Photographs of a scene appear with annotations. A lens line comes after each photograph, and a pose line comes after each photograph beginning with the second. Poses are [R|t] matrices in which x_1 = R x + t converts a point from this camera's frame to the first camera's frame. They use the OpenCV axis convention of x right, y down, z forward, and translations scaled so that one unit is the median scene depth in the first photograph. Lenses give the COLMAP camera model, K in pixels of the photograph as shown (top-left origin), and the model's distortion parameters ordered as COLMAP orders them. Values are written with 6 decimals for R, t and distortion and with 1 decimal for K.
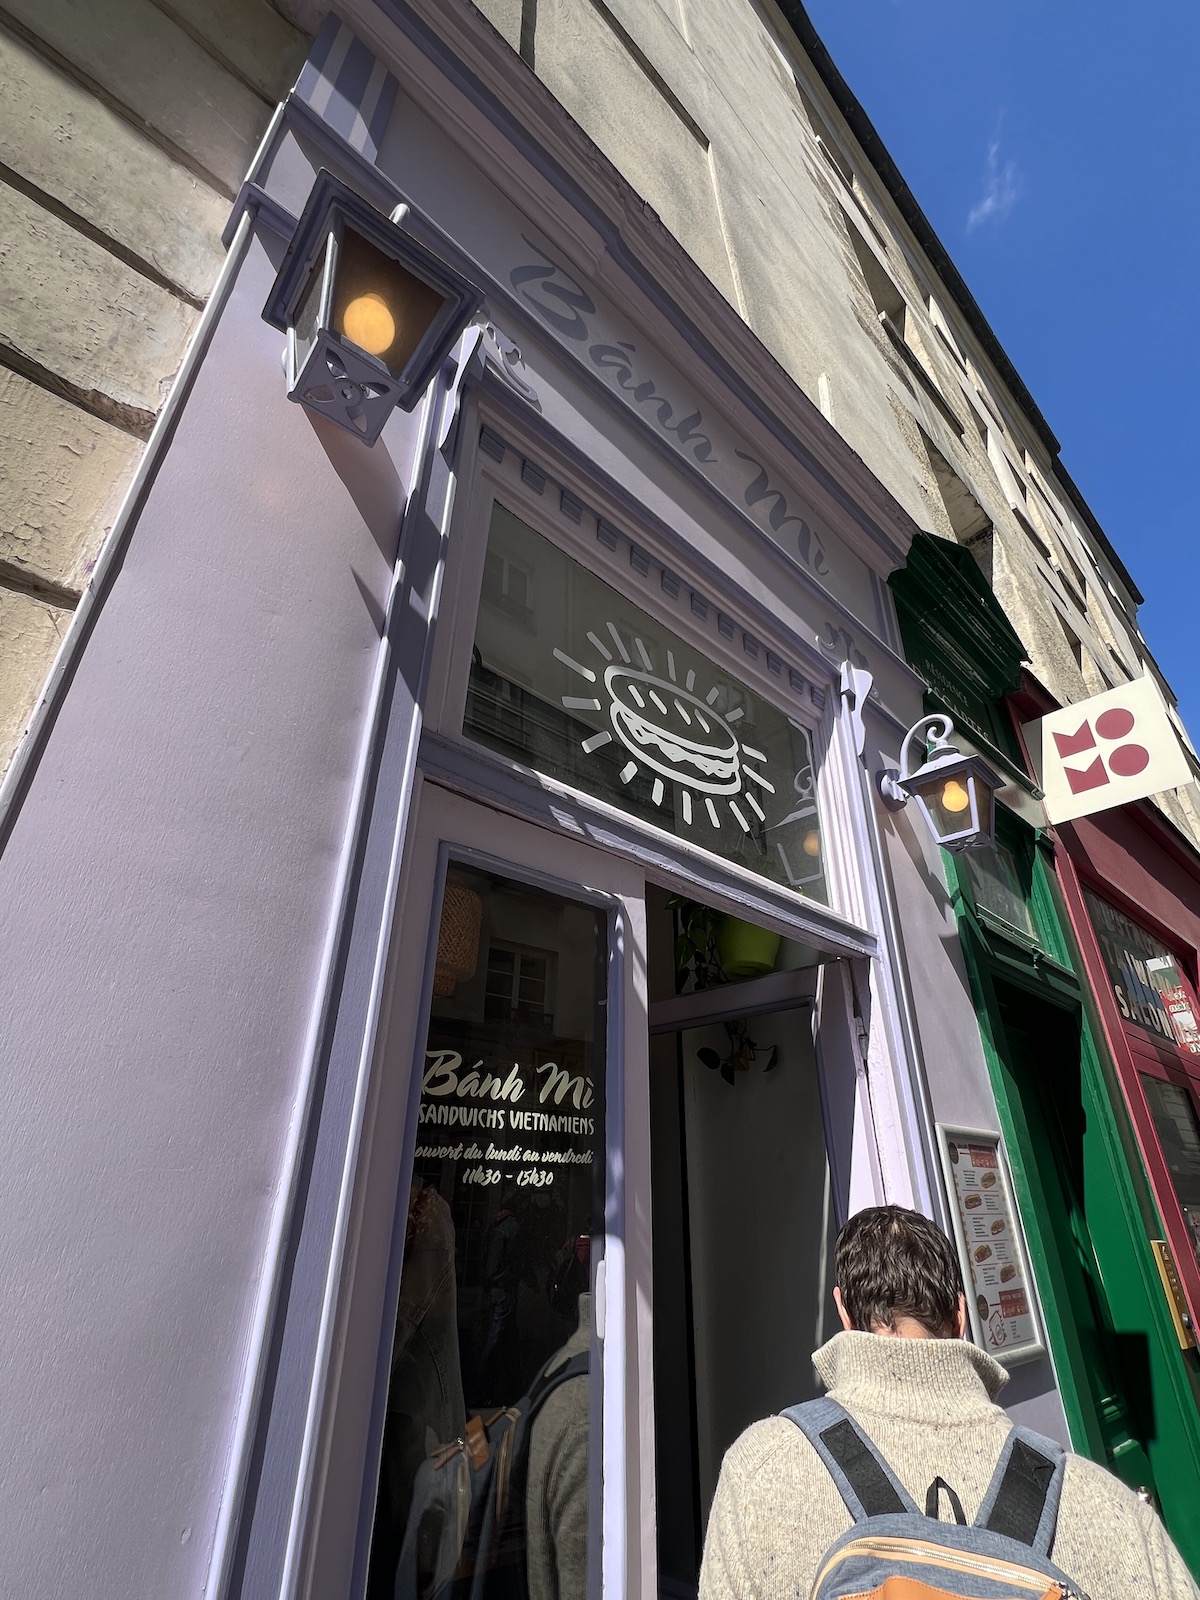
lens RADIAL K [[753.5, 0, 597.6], [0, 753.5, 798.2], [0, 0, 1]] dist [-0.003166, -0.000470]
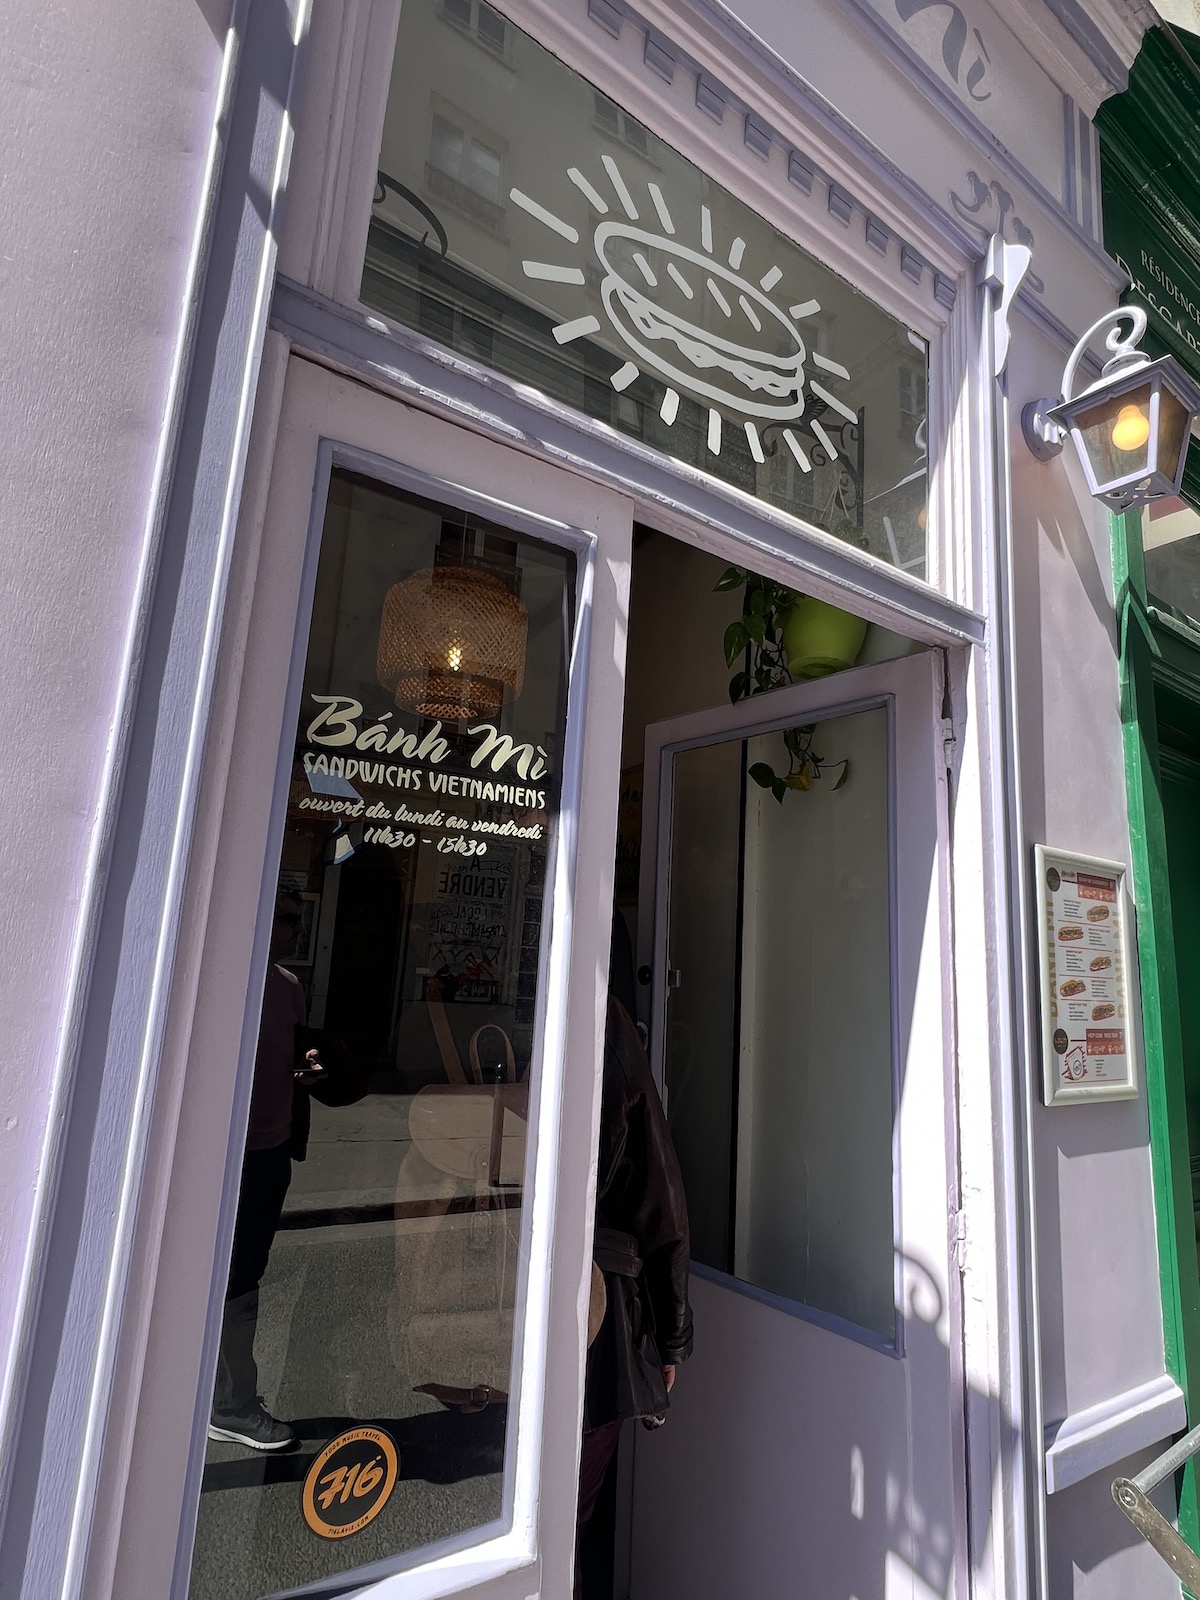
lens RADIAL K [[842.8, 0, 596.9], [0, 842.8, 800.3], [0, 0, 1]] dist [-0.007604, 0.000496]
pose [[0.986601, 0.013407, -0.162602, 0.127751], [0.035165, 0.955719, 0.292172, 0.101057], [0.159319, -0.293975, 0.942442, 0.075244]]
